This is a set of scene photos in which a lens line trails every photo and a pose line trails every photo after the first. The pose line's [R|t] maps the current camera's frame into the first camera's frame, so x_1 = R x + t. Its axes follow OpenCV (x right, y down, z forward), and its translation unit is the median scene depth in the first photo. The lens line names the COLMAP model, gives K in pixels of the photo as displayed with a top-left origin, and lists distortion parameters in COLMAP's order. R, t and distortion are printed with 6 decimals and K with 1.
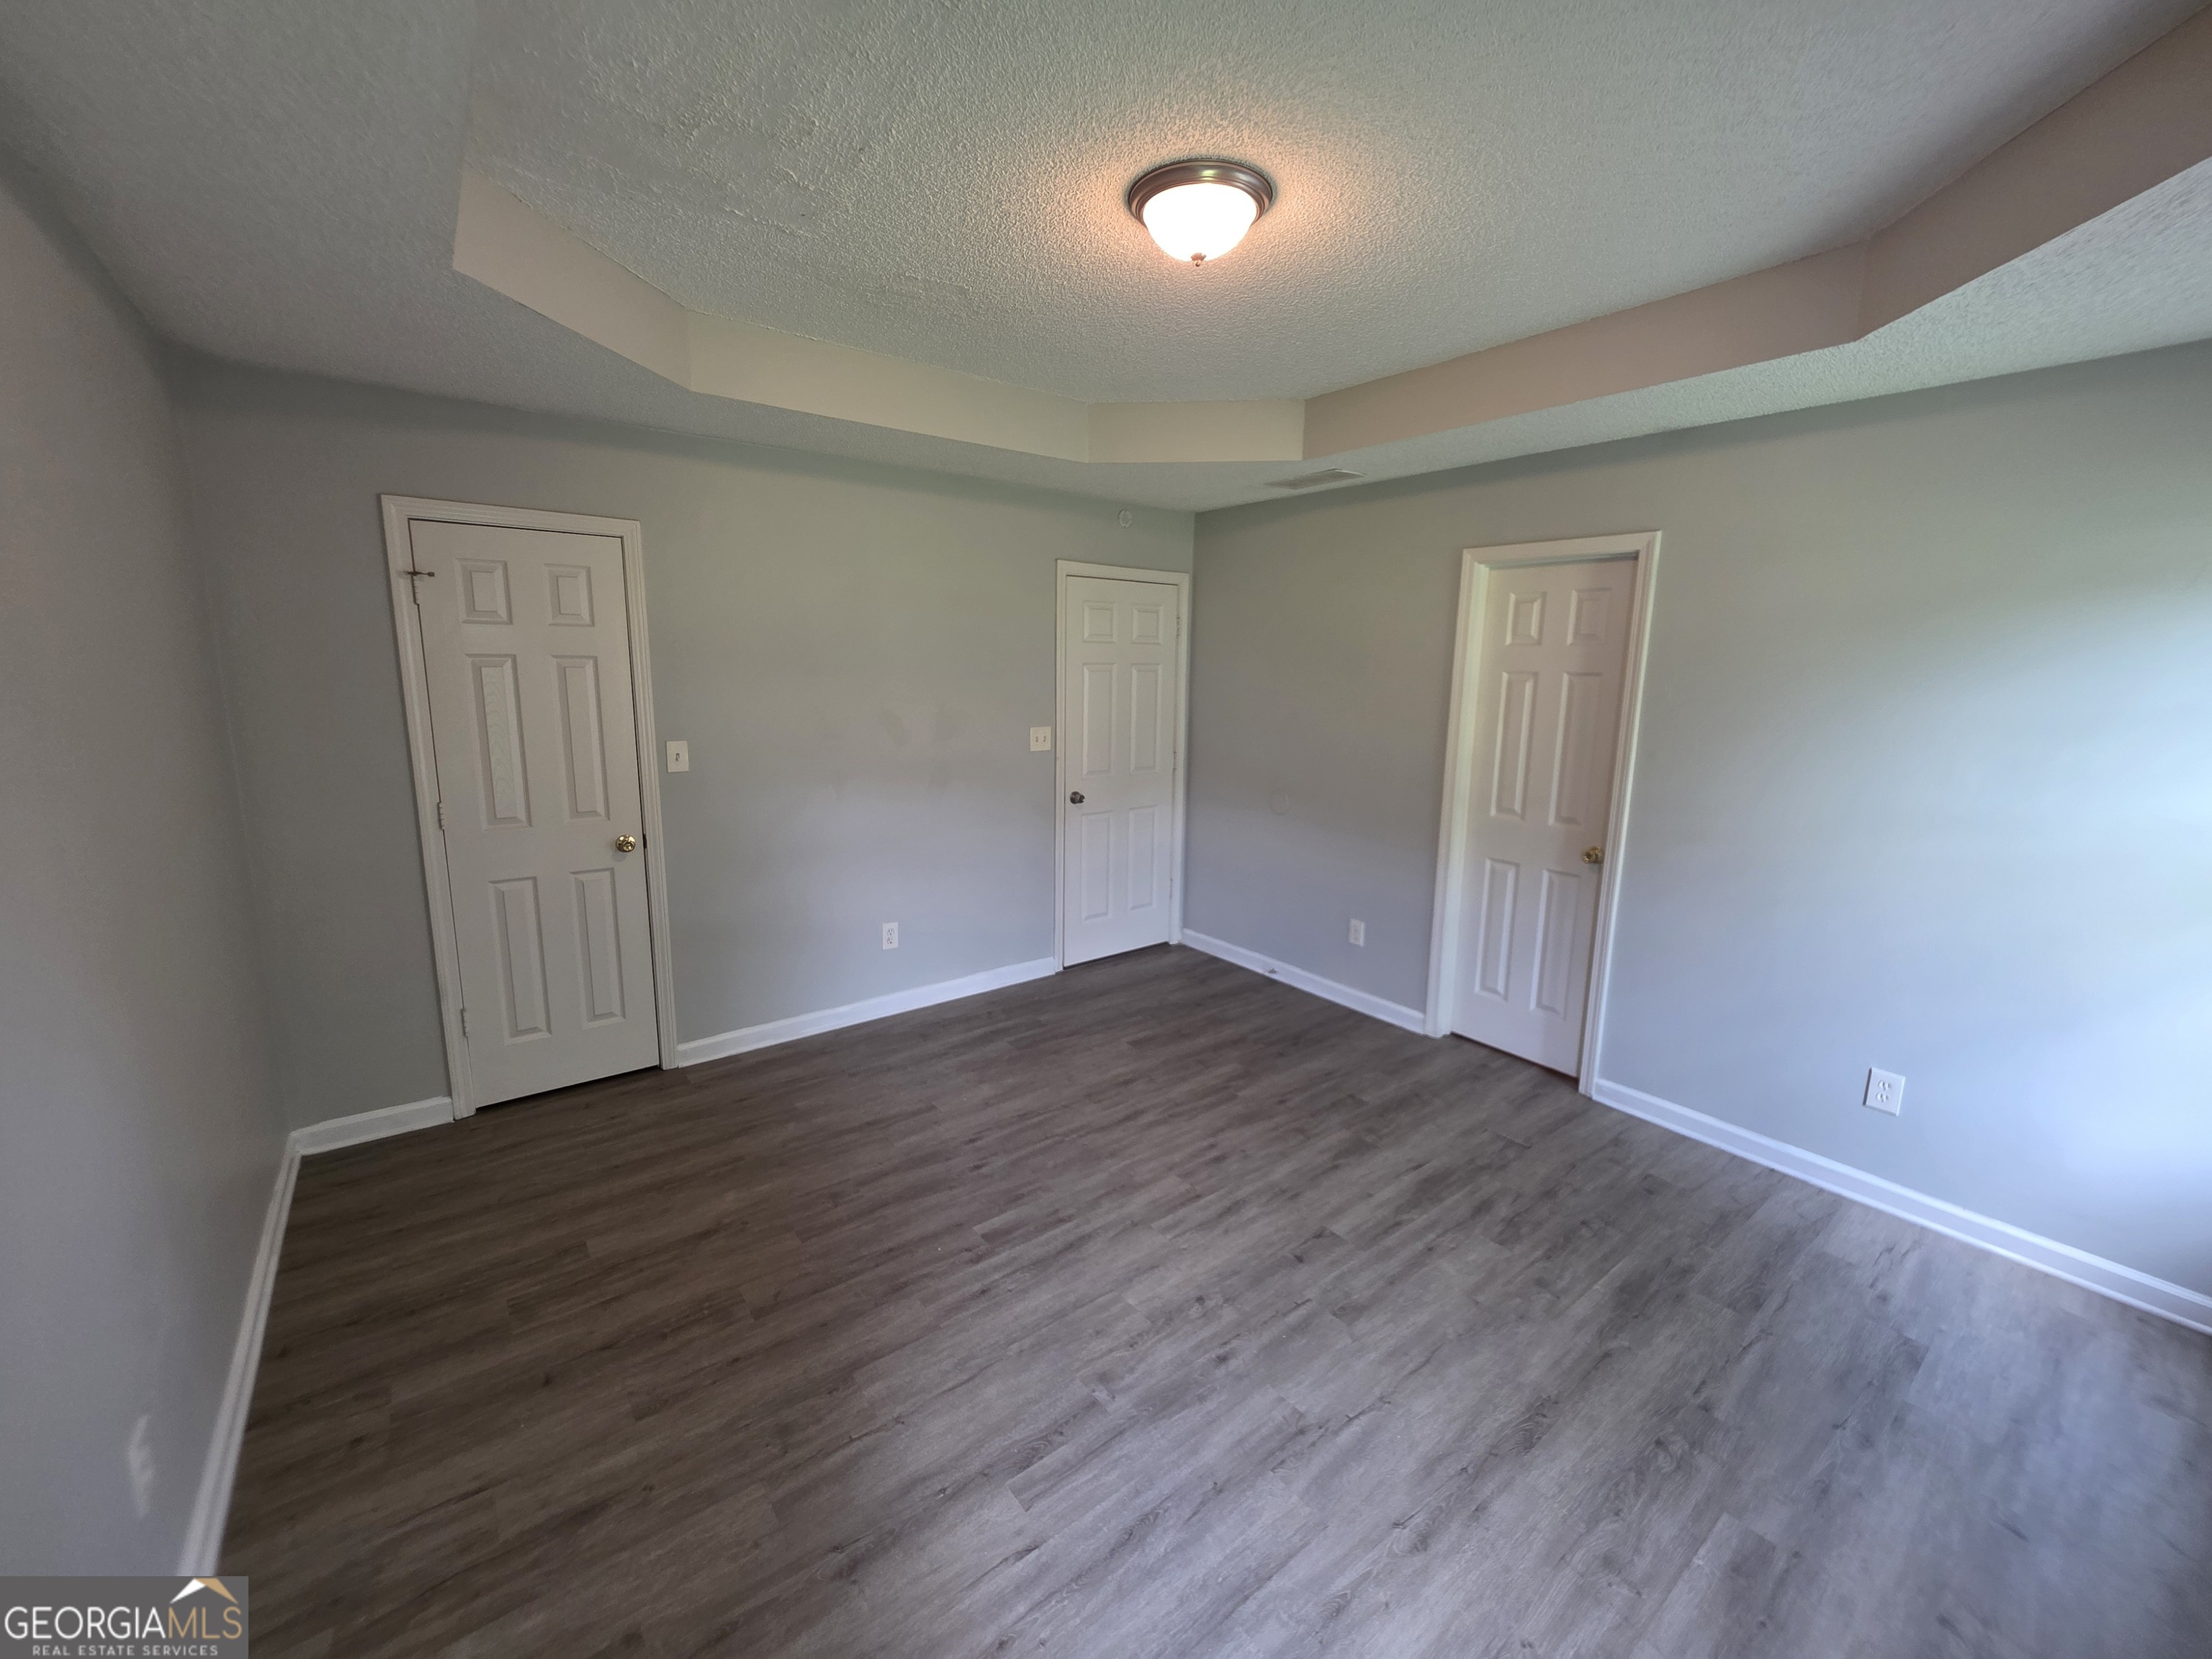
lens RADIAL K [[885.0, 0, 1108.0], [0, 885.0, 815.9], [0, 0, 1]] dist [-0.000151, 0.000150]
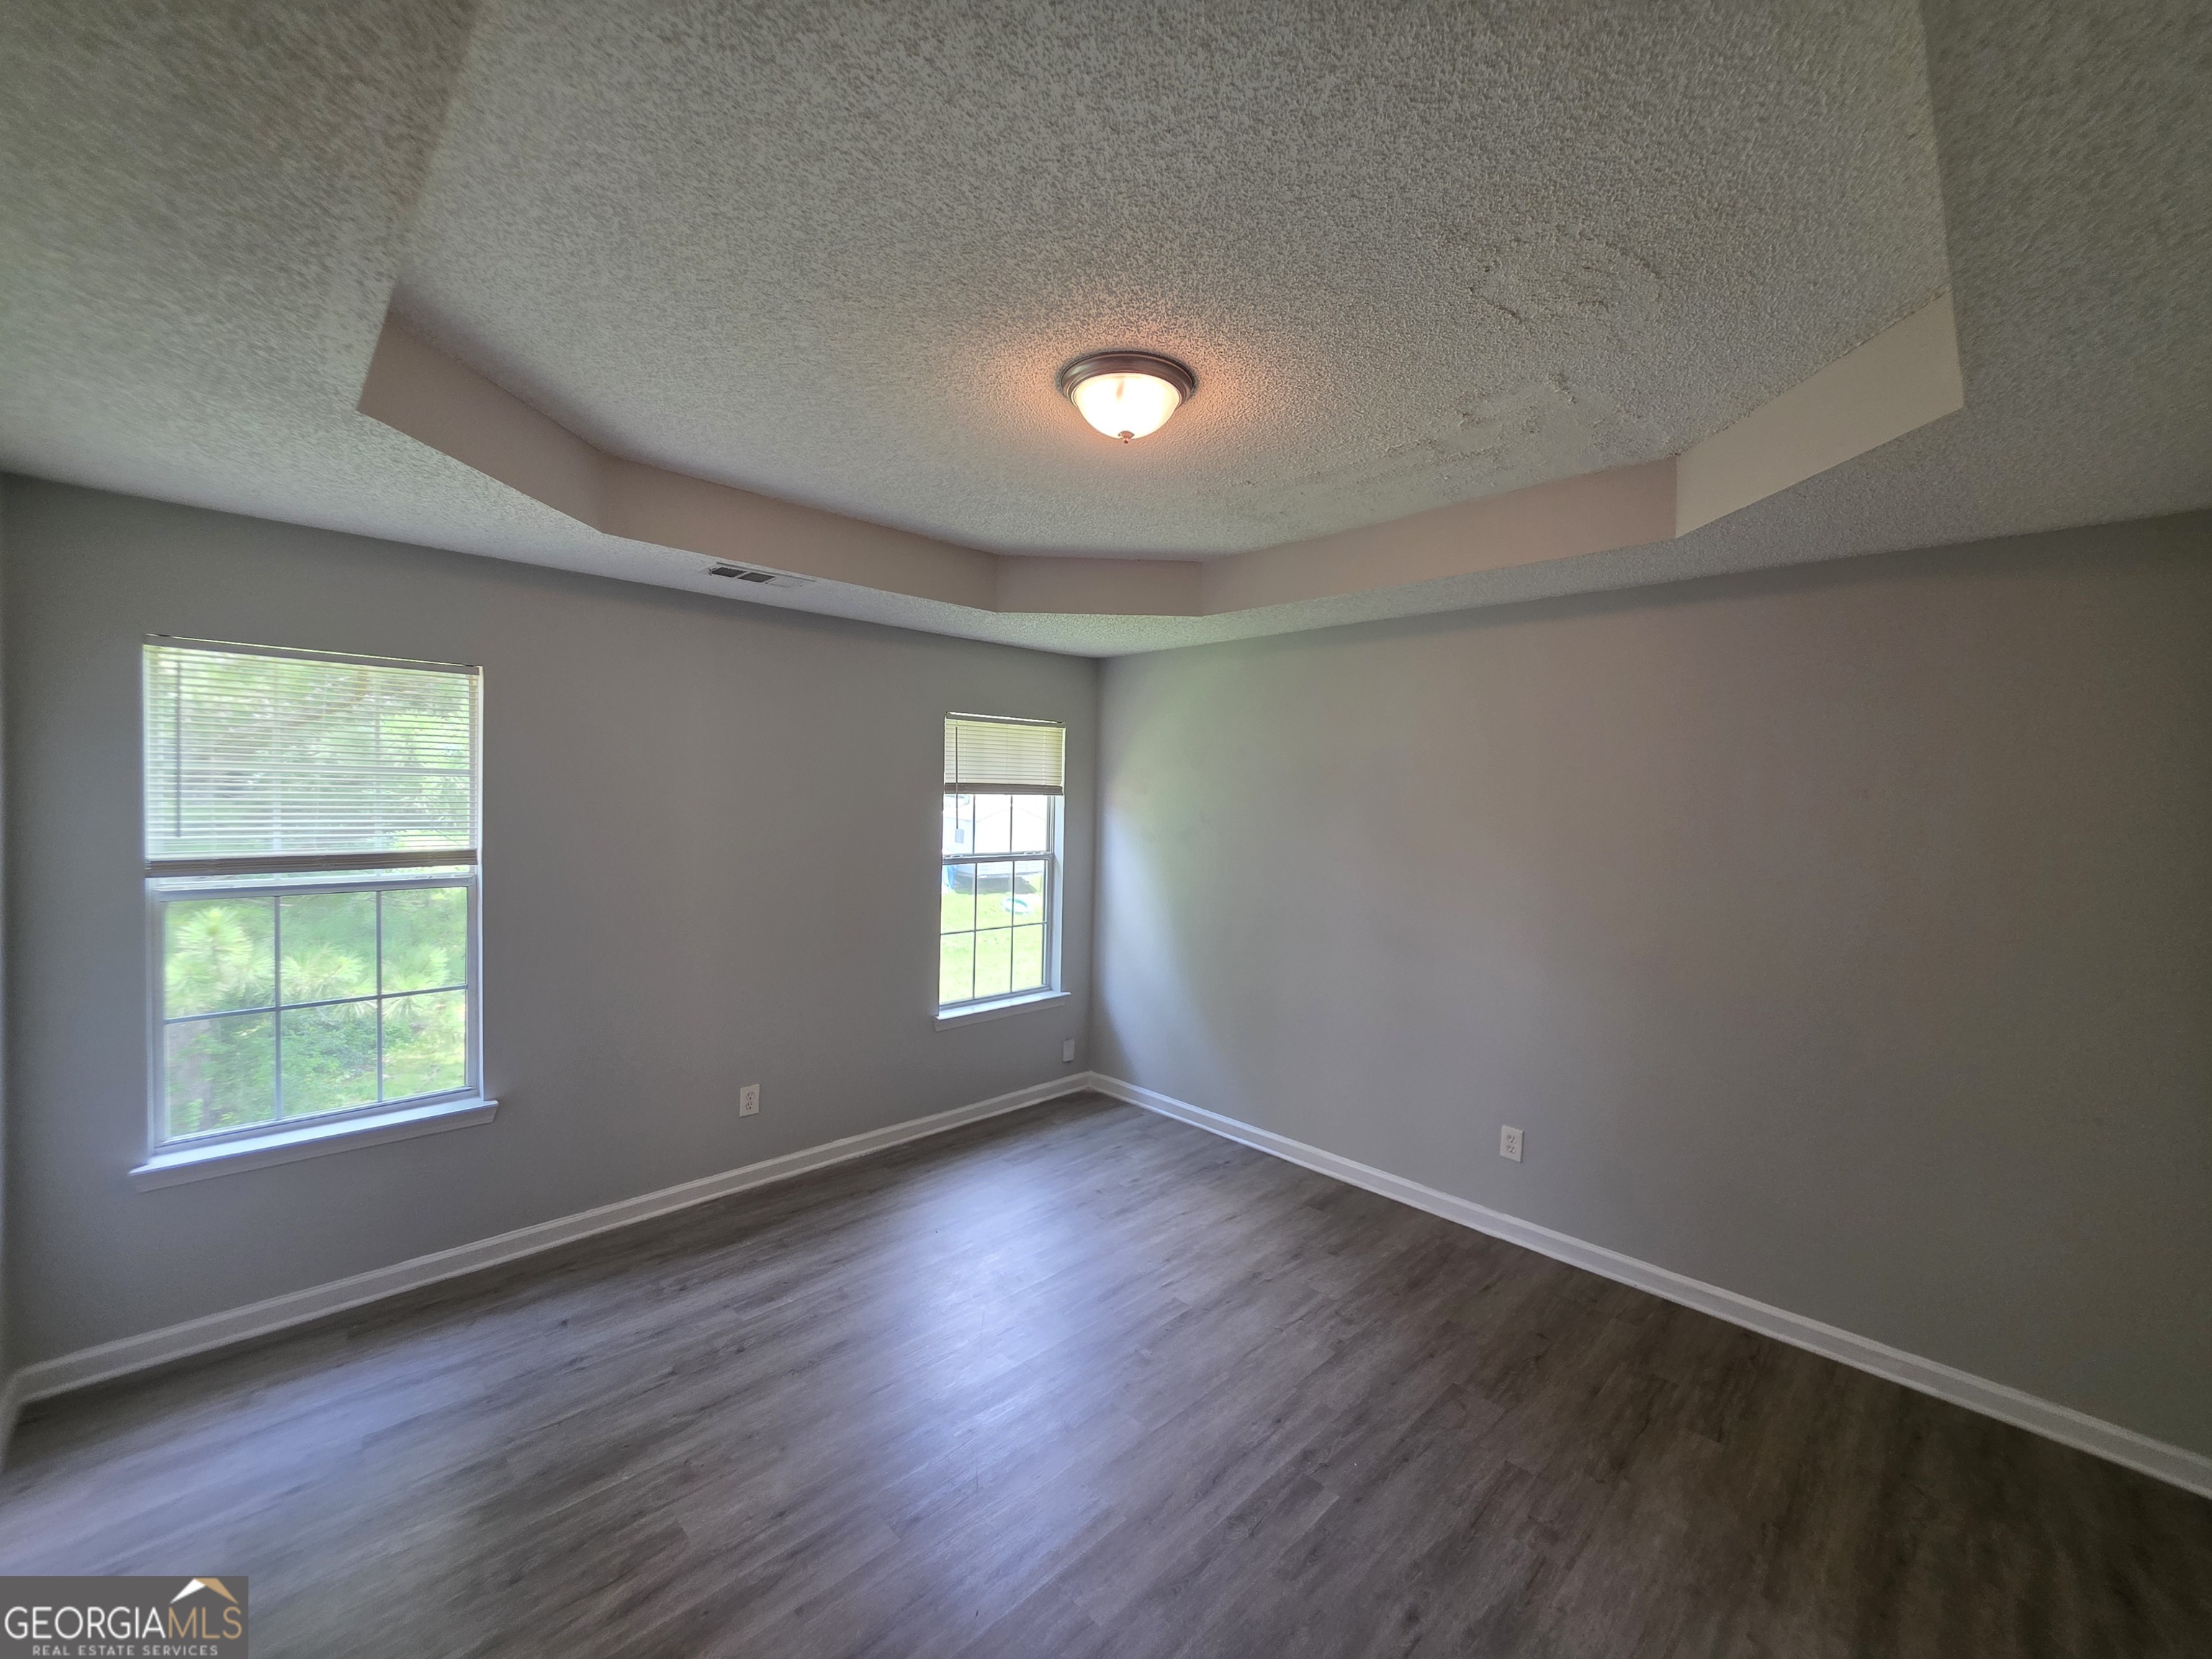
lens RADIAL K [[885.0, 0, 1108.0], [0, 885.0, 815.9], [0, 0, 1]] dist [-0.000151, 0.000150]
pose [[-0.992590, -0.036038, -0.116043, 0.202178], [-0.058107, 0.979509, 0.192835, -0.338910], [0.106716, 0.198149, -0.974345, 1.859606]]
